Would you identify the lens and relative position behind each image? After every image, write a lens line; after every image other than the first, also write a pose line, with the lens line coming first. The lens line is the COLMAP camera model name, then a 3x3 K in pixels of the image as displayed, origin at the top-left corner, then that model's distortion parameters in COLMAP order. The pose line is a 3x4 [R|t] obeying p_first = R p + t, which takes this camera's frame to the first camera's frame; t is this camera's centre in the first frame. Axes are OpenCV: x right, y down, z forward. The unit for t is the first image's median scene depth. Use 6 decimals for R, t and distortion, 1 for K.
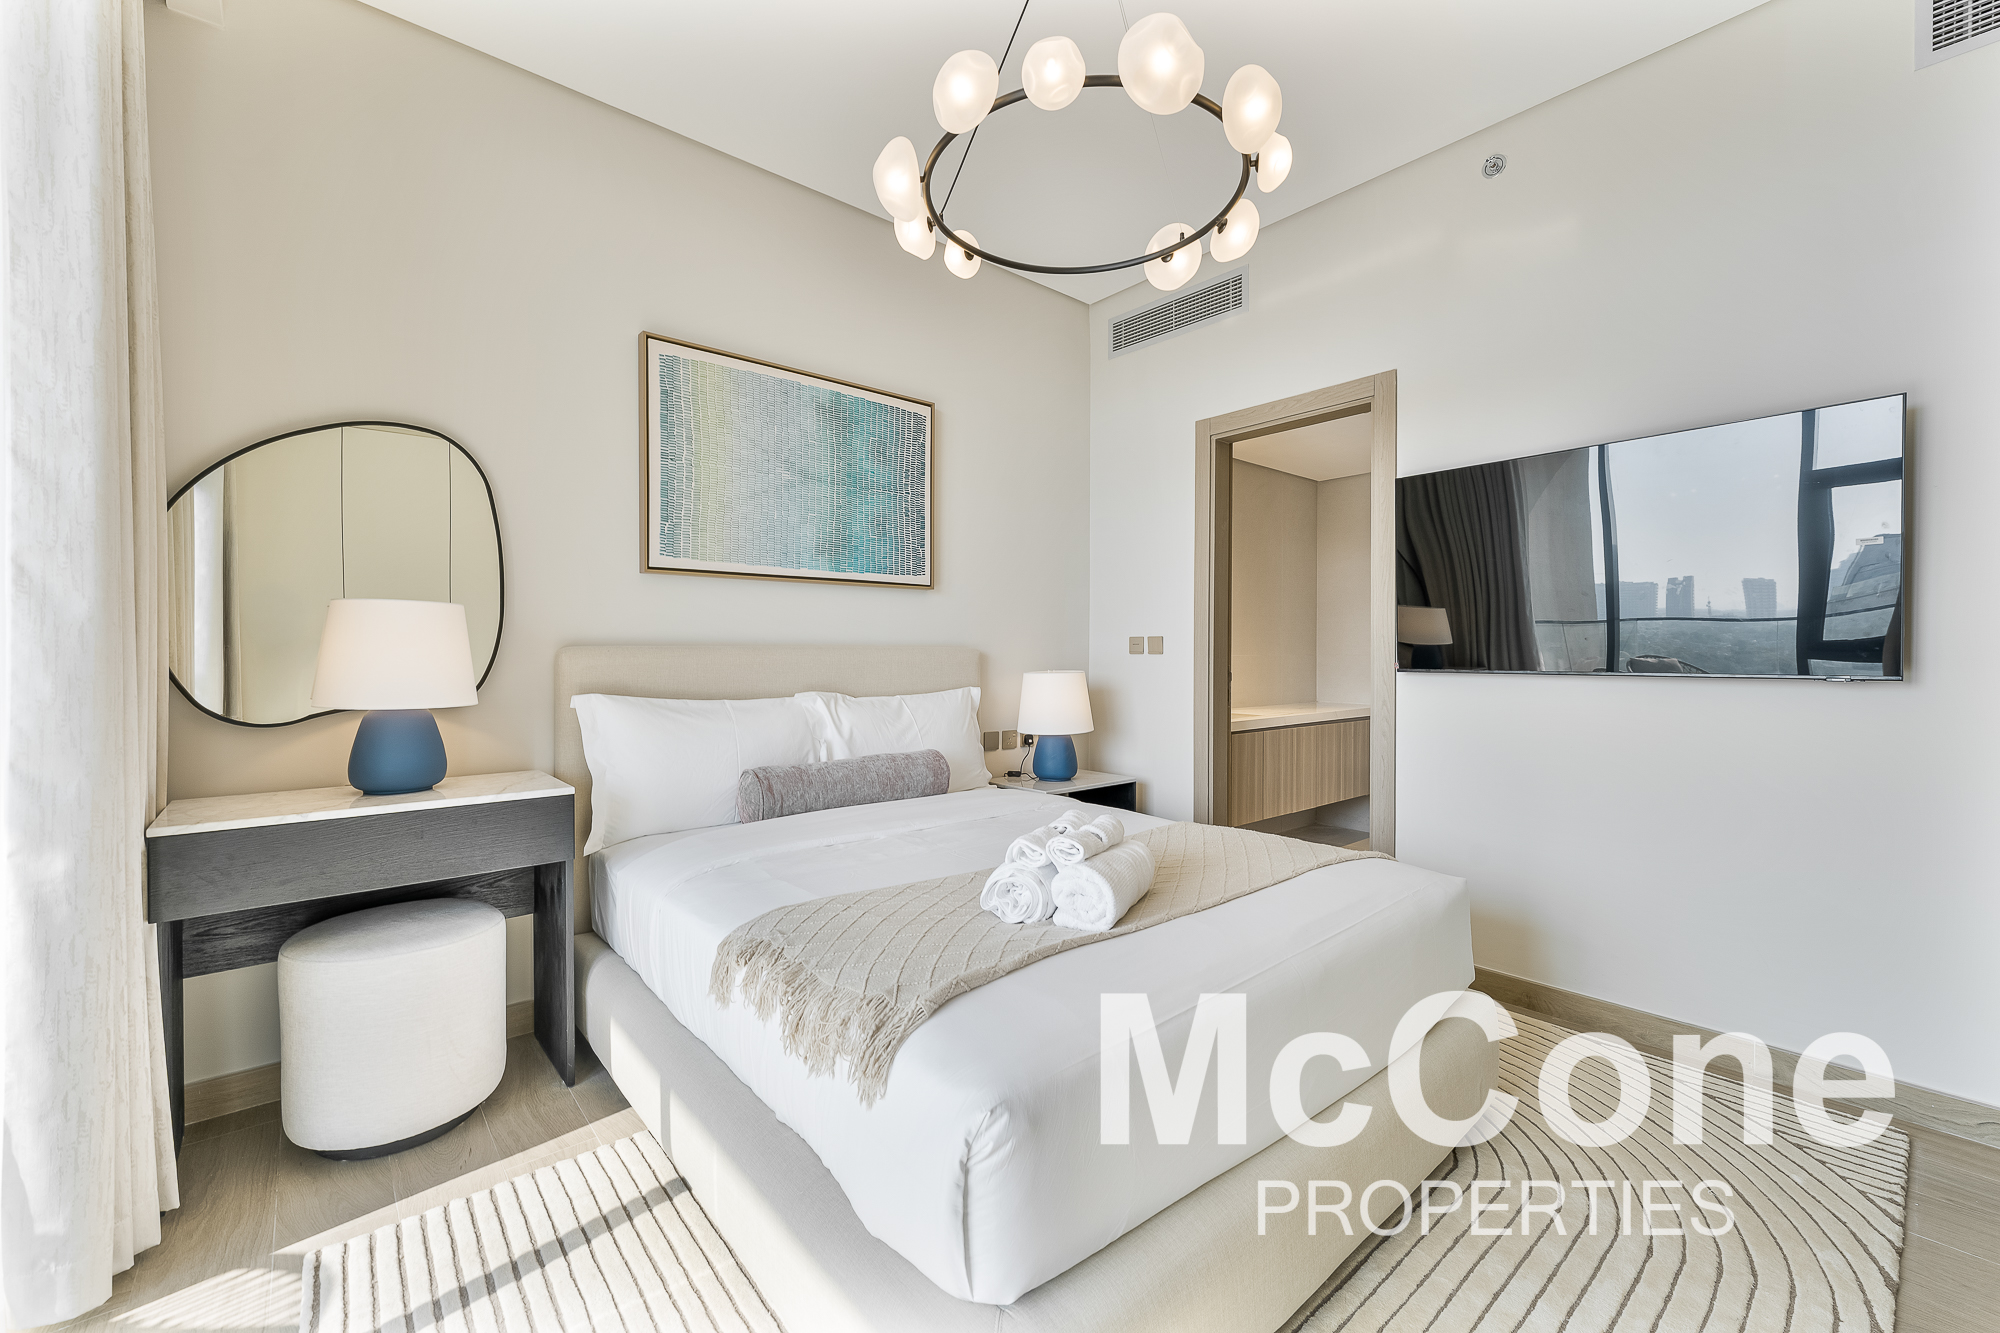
lens RADIAL K [[784.9, 0, 1000.0], [0, 784.9, 666.5], [0, 0, 1]] dist [0.000166, 0.000000]
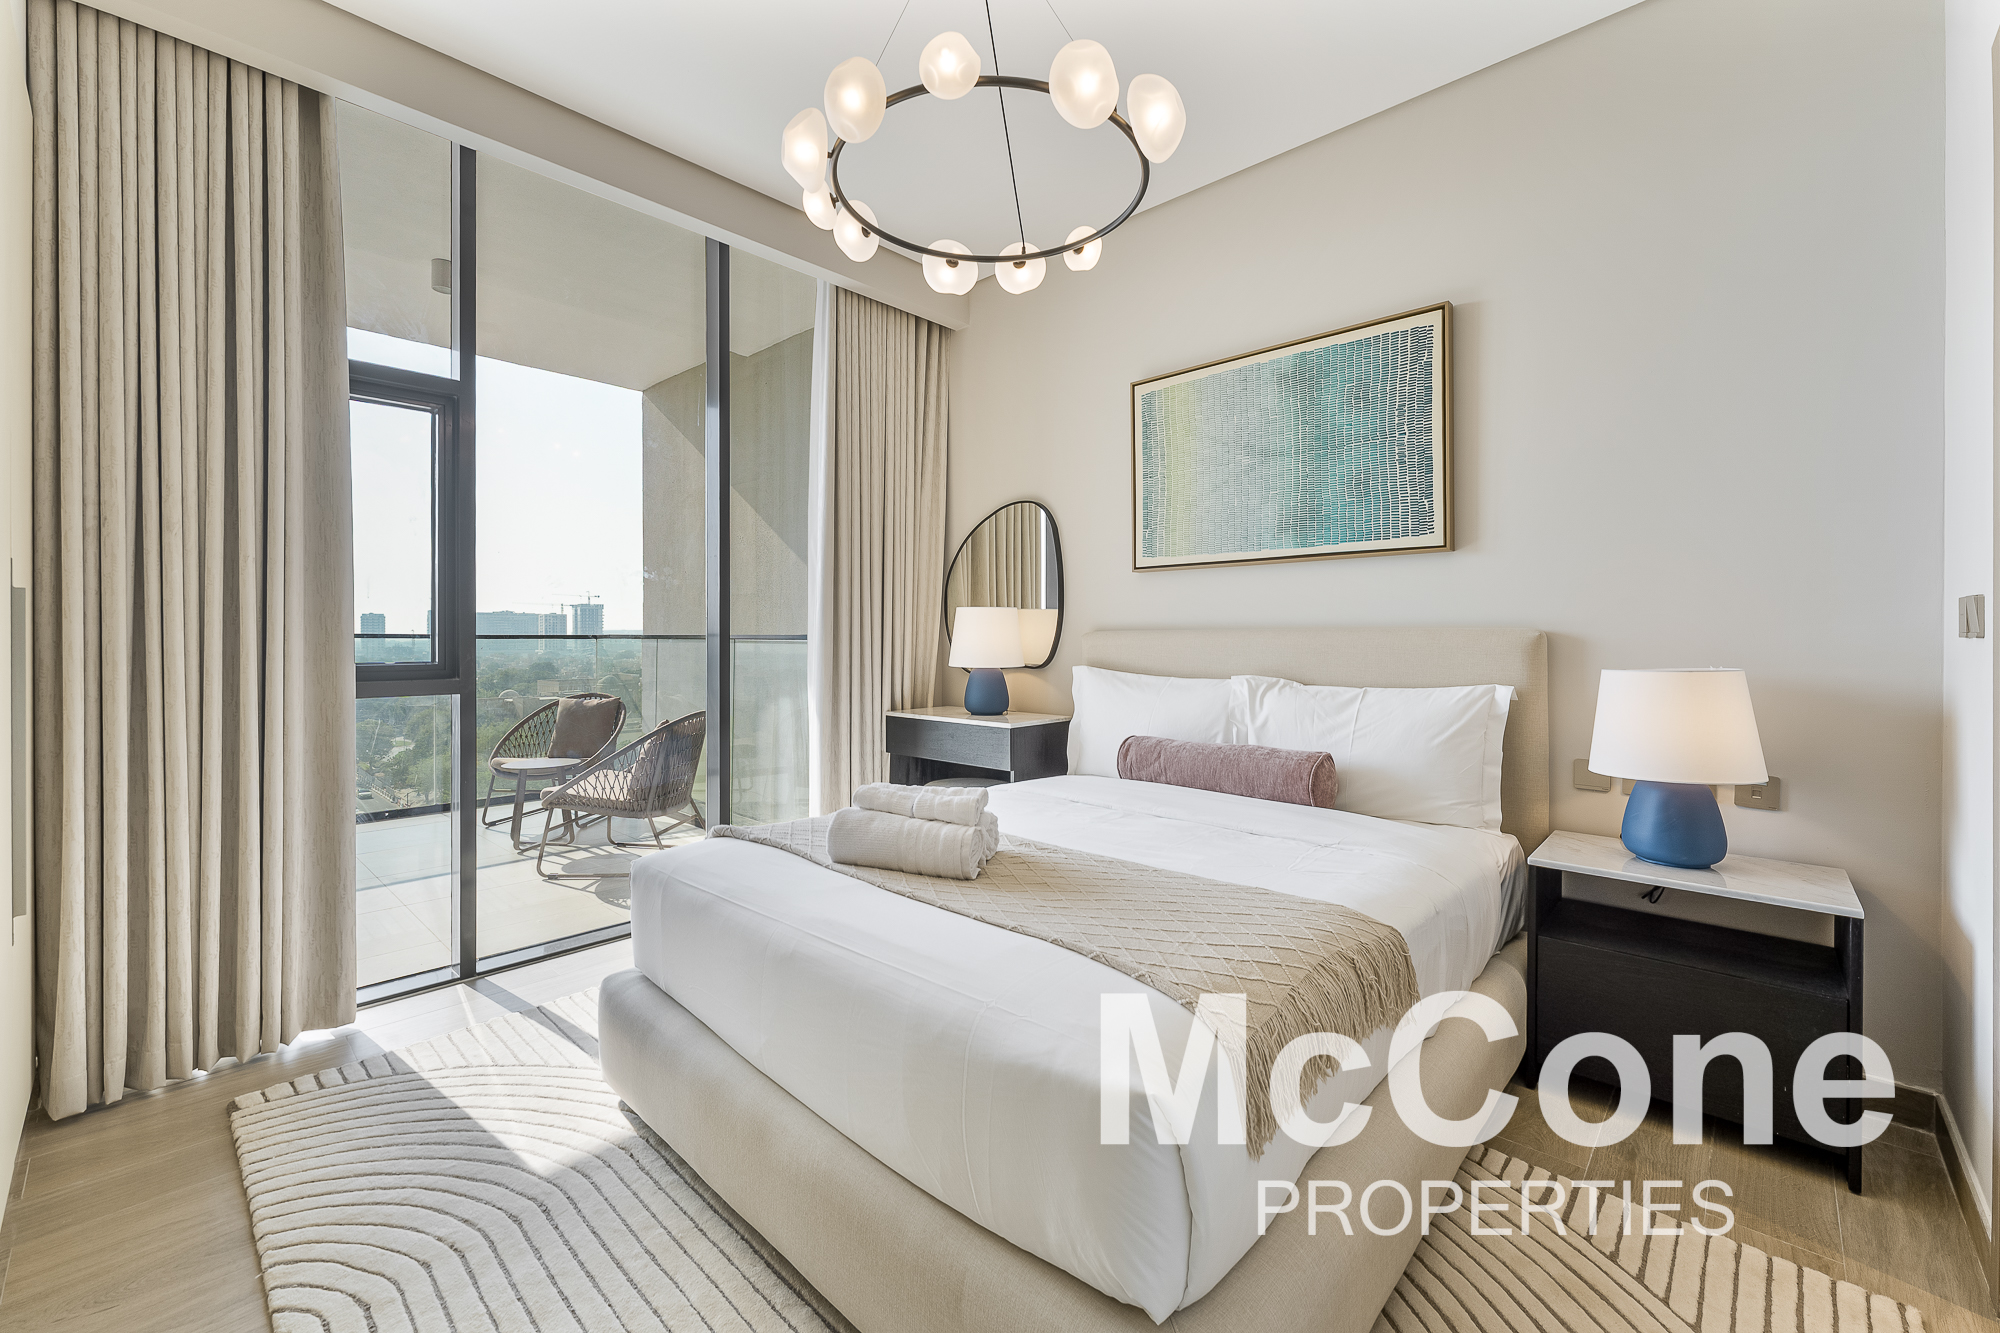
lens RADIAL K [[810.6, 0, 997.6], [0, 810.6, 641.8], [0, 0, 1]] dist [0.000155, -0.000006]
pose [[0.116983, 0.003326, -0.993128, 0.710766], [-0.018427, 0.999830, 0.001178, -0.005036], [0.992963, 0.018162, 0.117025, 0.550804]]
